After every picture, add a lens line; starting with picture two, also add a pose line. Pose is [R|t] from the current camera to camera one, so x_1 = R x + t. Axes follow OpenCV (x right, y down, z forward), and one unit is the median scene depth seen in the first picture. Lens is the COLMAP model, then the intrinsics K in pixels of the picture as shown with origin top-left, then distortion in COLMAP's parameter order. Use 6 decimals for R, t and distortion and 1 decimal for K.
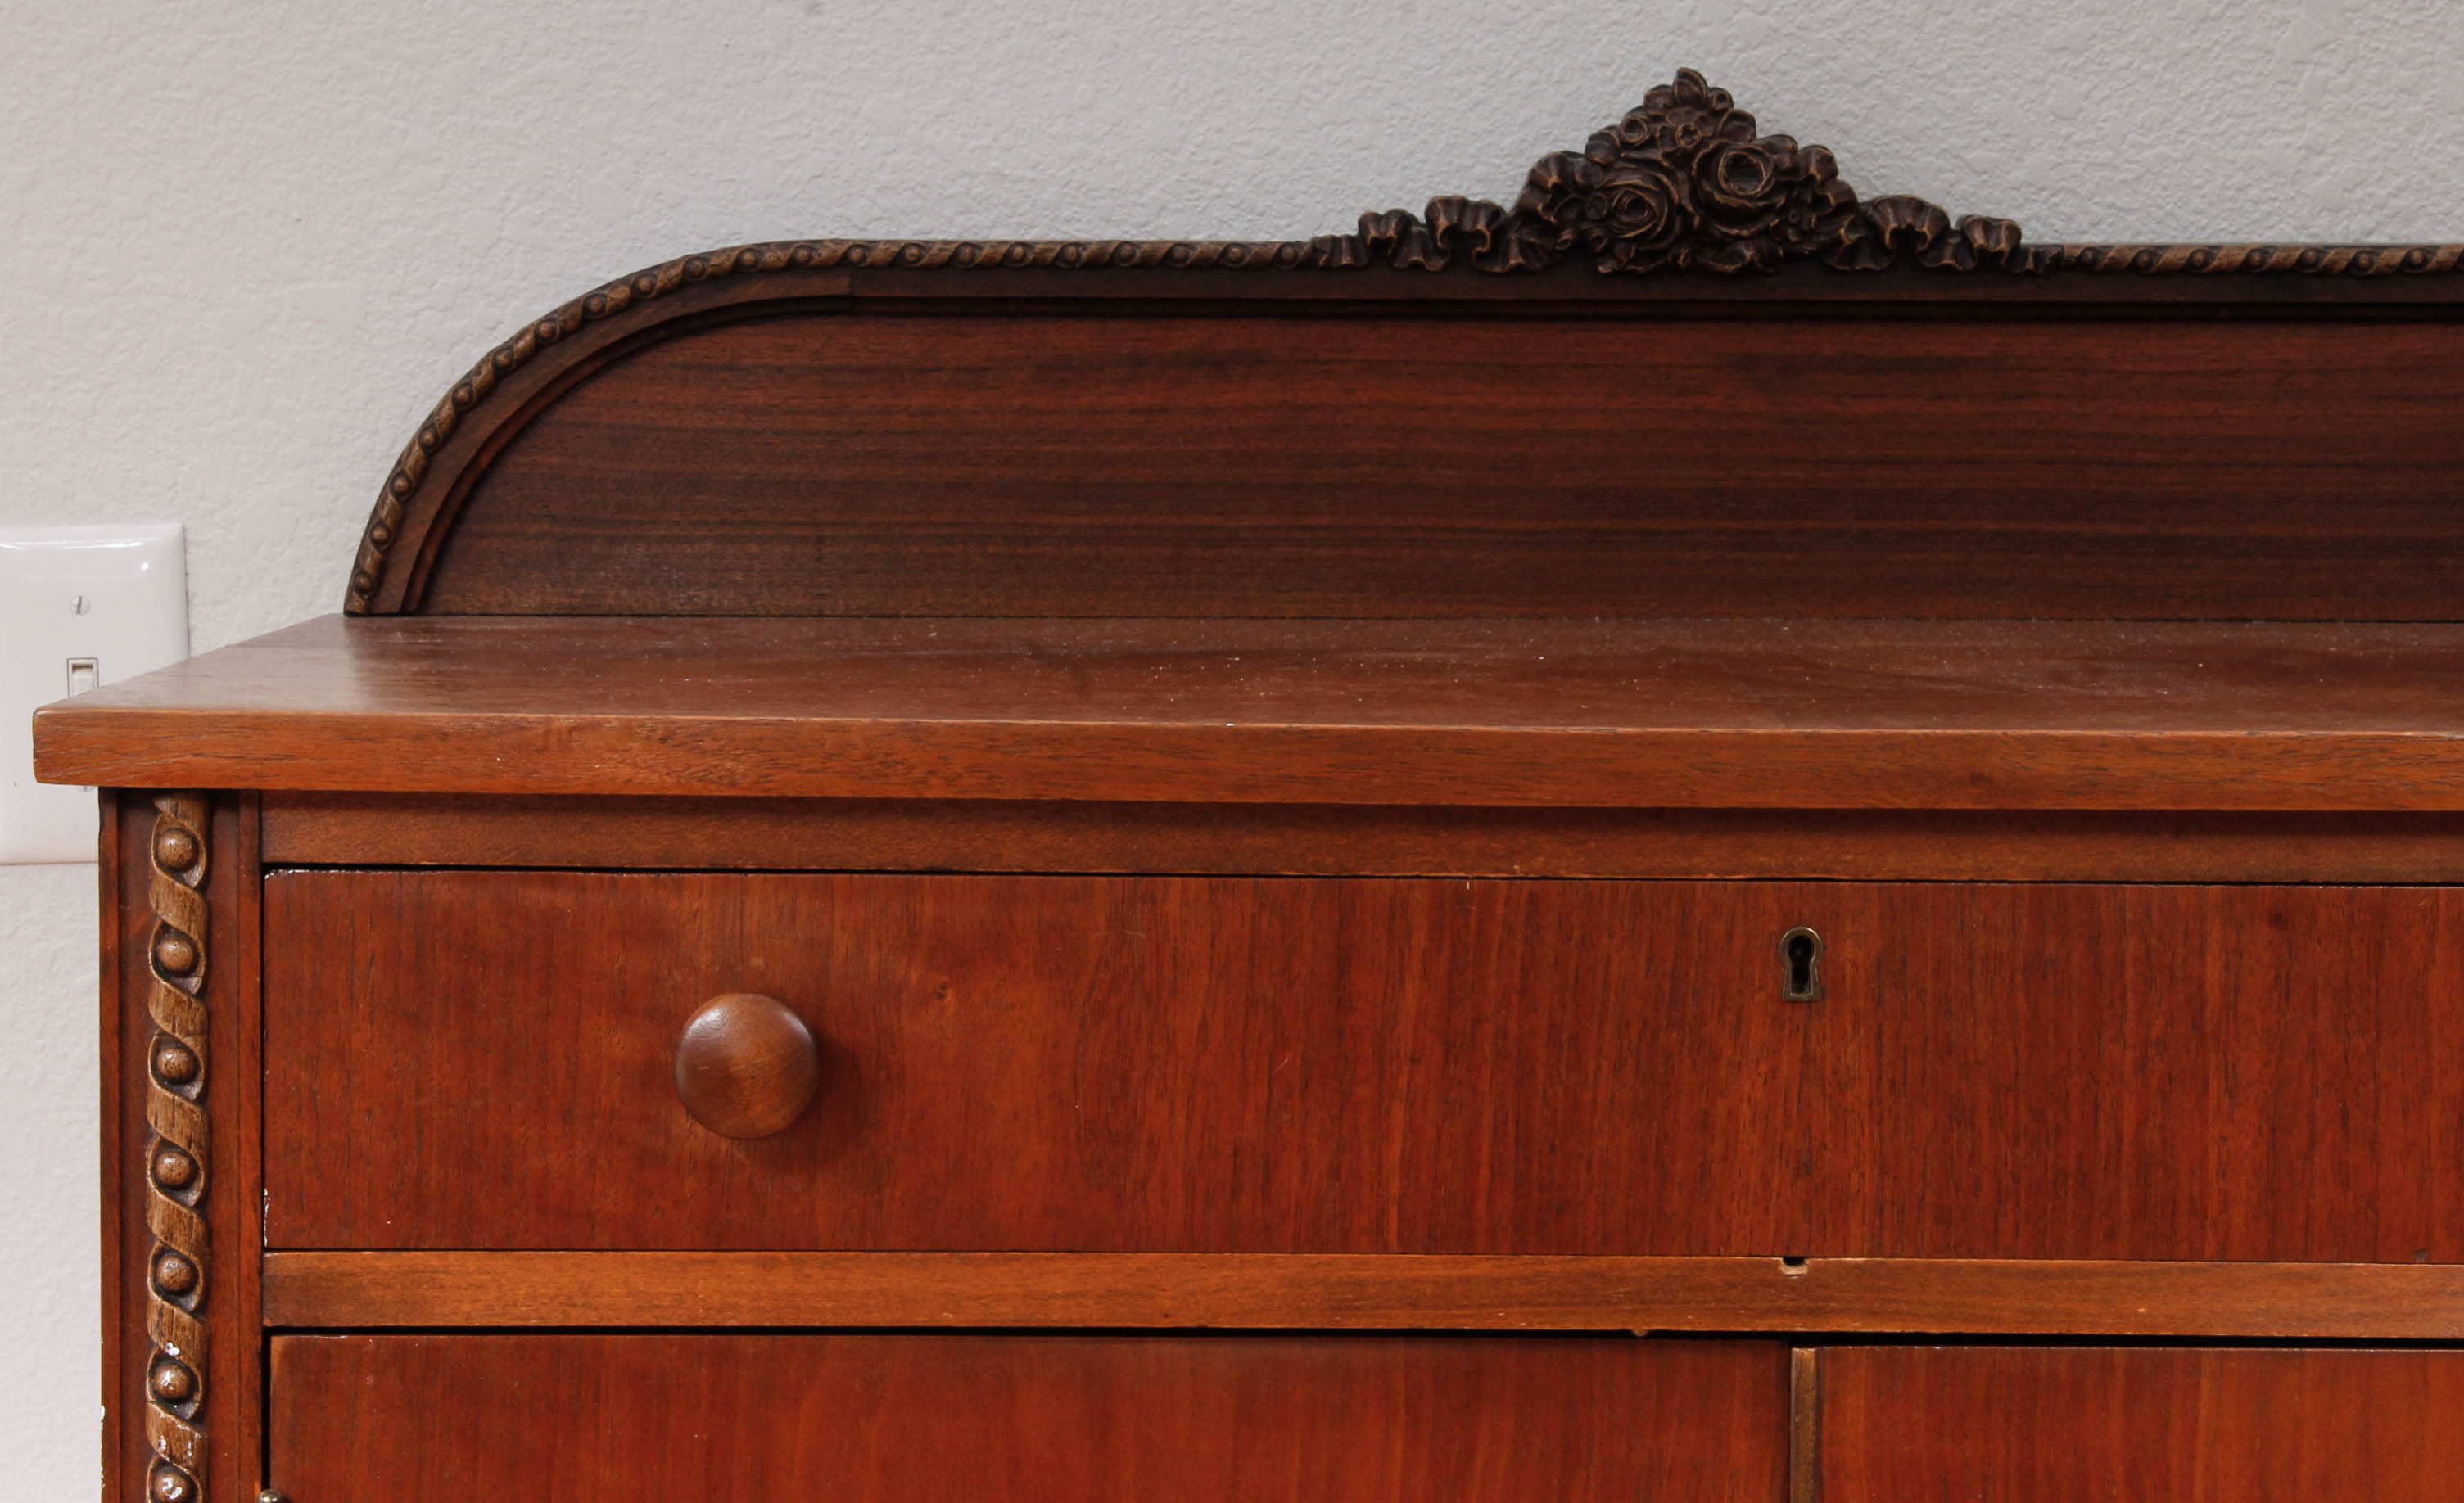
lens RADIAL K [[6130.2, 0, 1199.9], [0, 6130.2, 712.8], [0, 0, 1]] dist [0.087257, 0.092379]
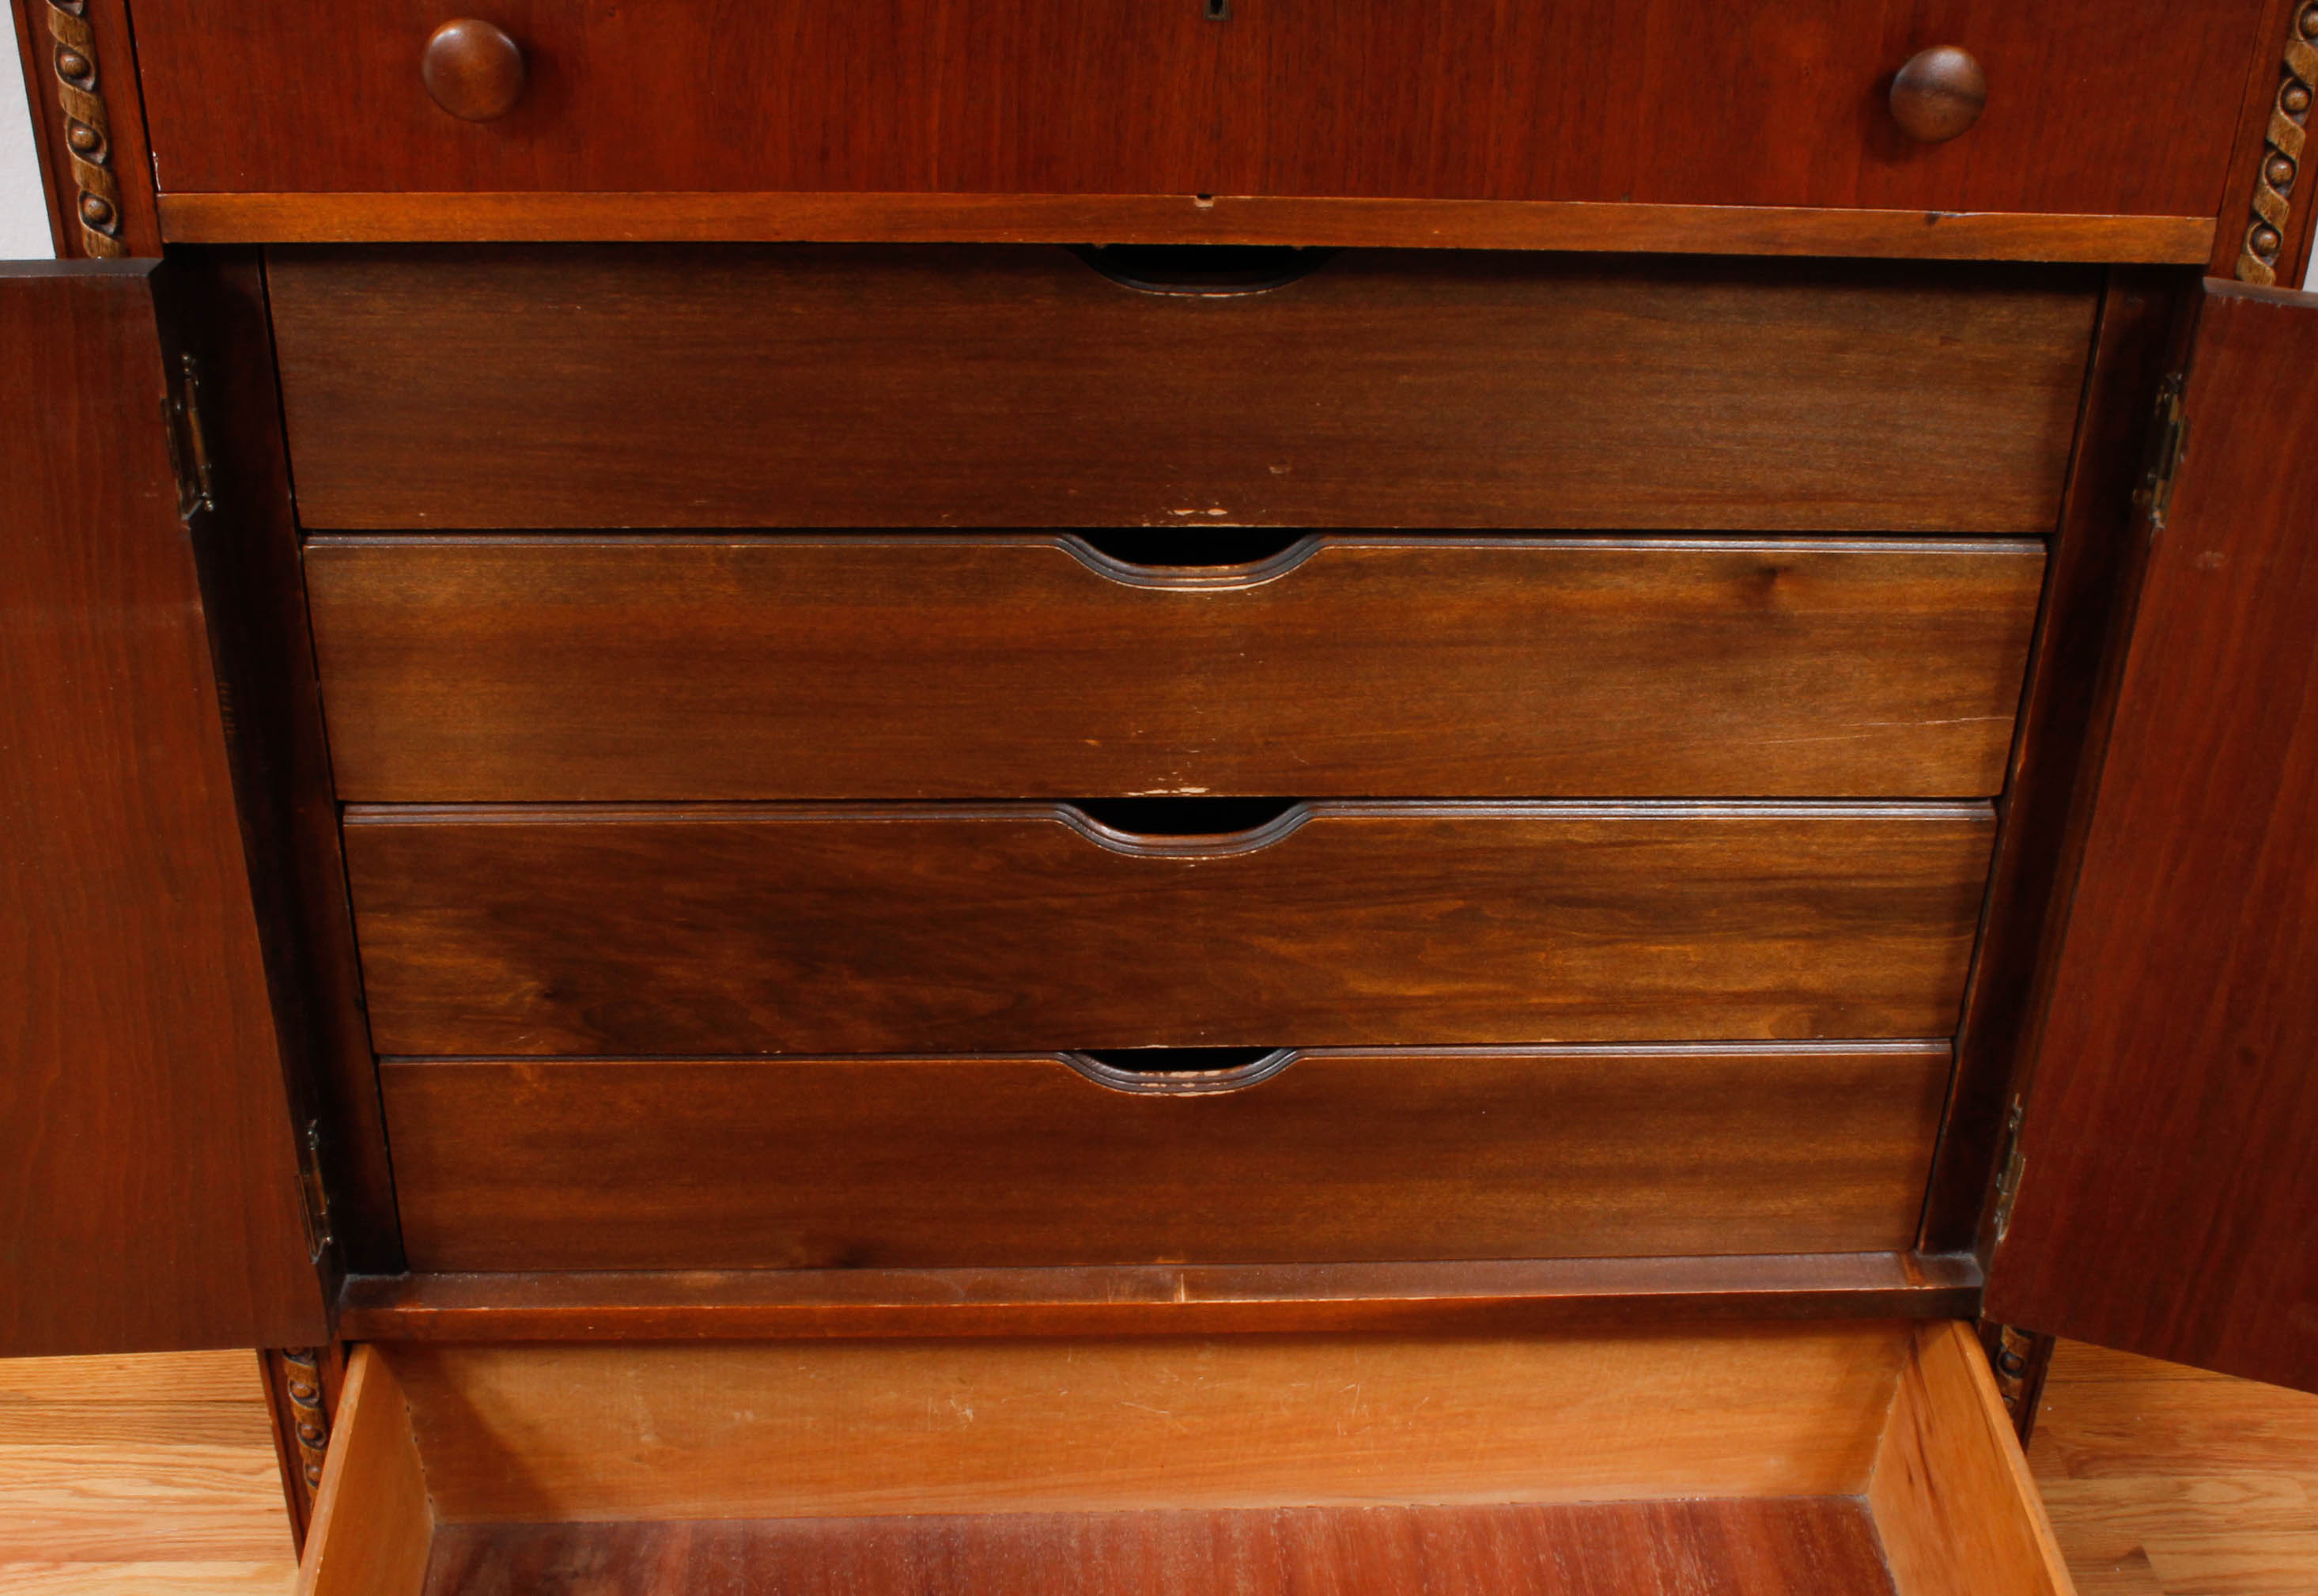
lens RADIAL K [[2744.4, 0, 1199.2], [0, 2744.4, 799.8], [0, 0, 1]] dist [-0.125182, 0.180490]
pose [[0.997868, -0.009134, 0.064627, 0.040051], [-0.019192, 0.905319, 0.424298, -0.045054], [-0.062383, -0.424634, 0.903213, 0.272936]]
